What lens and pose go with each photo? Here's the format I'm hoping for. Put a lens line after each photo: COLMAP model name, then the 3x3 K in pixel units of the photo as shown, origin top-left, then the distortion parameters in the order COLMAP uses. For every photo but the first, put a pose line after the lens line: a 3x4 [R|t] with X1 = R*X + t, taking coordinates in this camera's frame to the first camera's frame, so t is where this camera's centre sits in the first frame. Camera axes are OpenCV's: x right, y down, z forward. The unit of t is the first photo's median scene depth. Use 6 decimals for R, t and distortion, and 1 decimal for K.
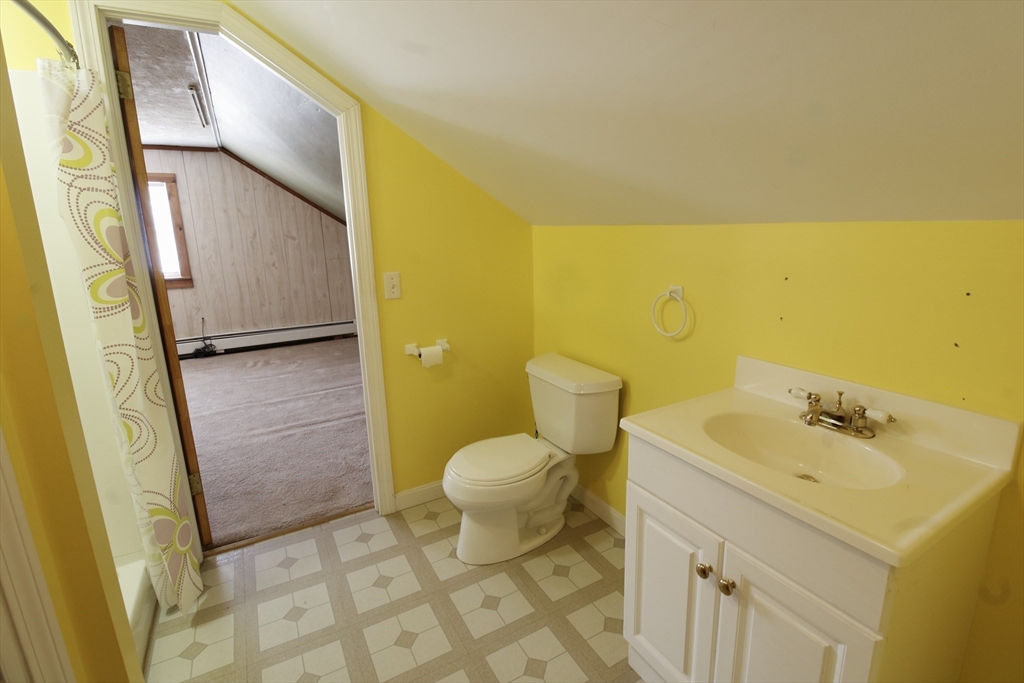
lens RADIAL K [[486.2, 0, 509.4], [0, 486.2, 323.5], [0, 0, 1]] dist [0.001232, -0.014924]
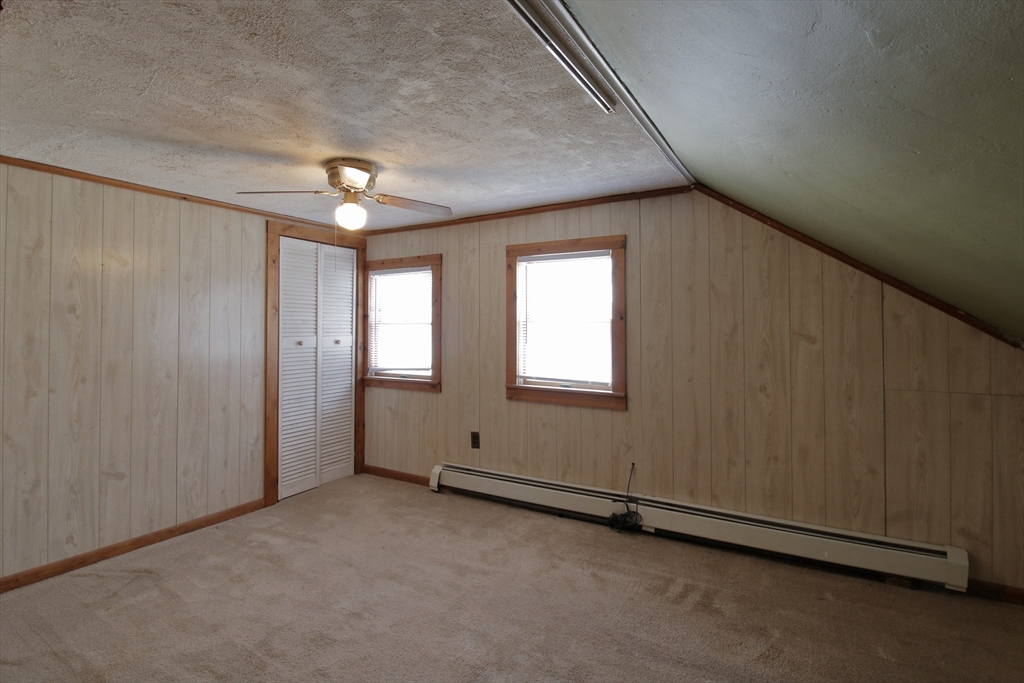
lens RADIAL K [[486.2, 0, 509.4], [0, 486.2, 323.5], [0, 0, 1]] dist [0.001232, -0.014924]
pose [[0.501506, 0.015555, -0.865014, -0.185888], [-0.176920, 0.980553, -0.084940, -0.101024], [0.846871, 0.195636, 0.494506, 0.527380]]
